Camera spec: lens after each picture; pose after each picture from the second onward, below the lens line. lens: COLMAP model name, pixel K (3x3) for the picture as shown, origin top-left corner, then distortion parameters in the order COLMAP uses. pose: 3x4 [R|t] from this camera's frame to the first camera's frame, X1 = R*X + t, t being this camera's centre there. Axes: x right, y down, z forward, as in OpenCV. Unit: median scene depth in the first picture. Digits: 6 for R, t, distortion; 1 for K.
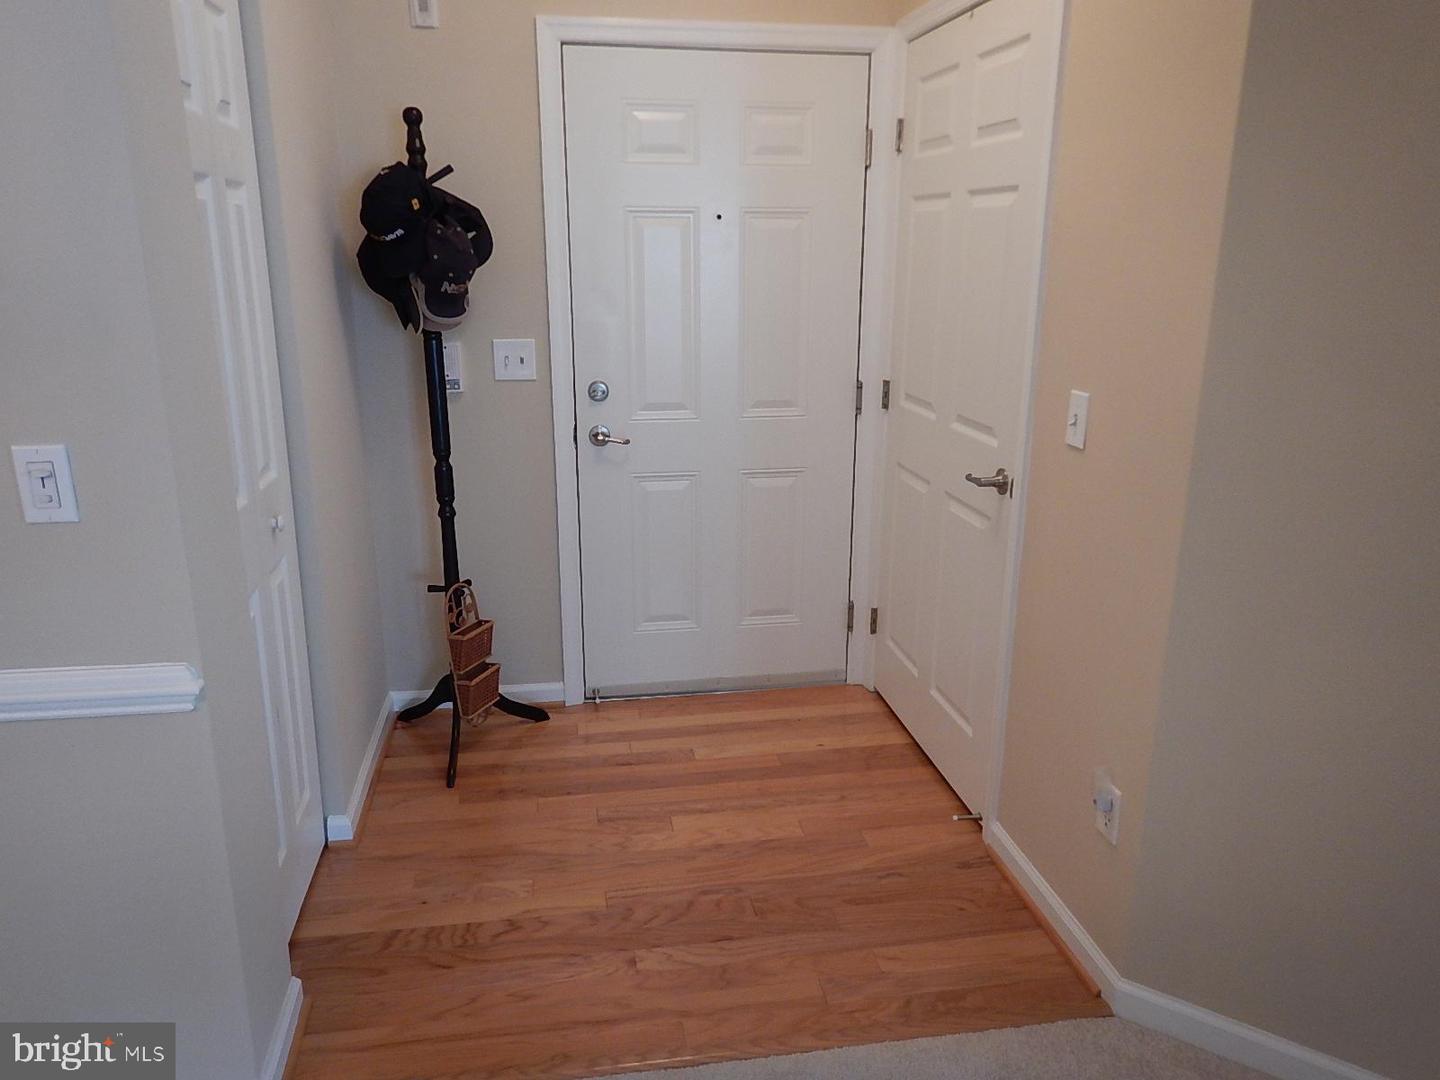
lens RADIAL K [[1032.6, 0, 730.8], [0, 1032.6, 541.6], [0, 0, 1]] dist [0.012972, -0.000103]
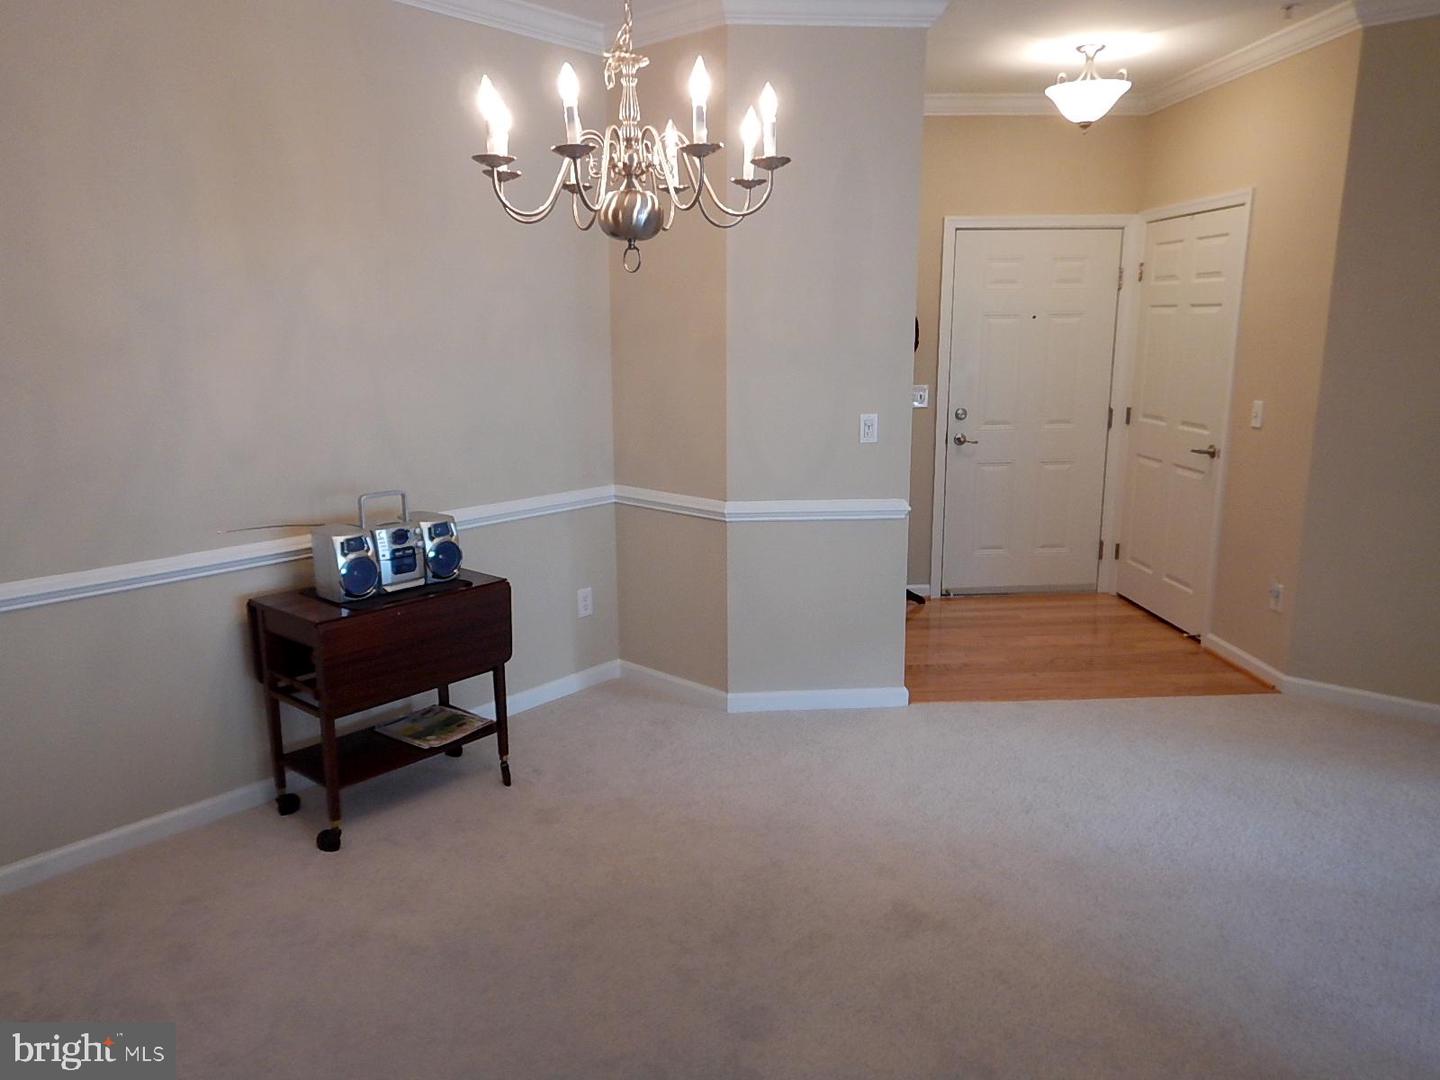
lens RADIAL K [[1032.6, 0, 714.8], [0, 1032.6, 541.2], [0, 0, 1]] dist [0.012972, -0.000103]
pose [[0.993644, 0.008054, -0.112280, -0.376483], [-0.015627, 0.997648, -0.066734, 0.214332], [0.111479, 0.068065, 0.991433, -0.862137]]
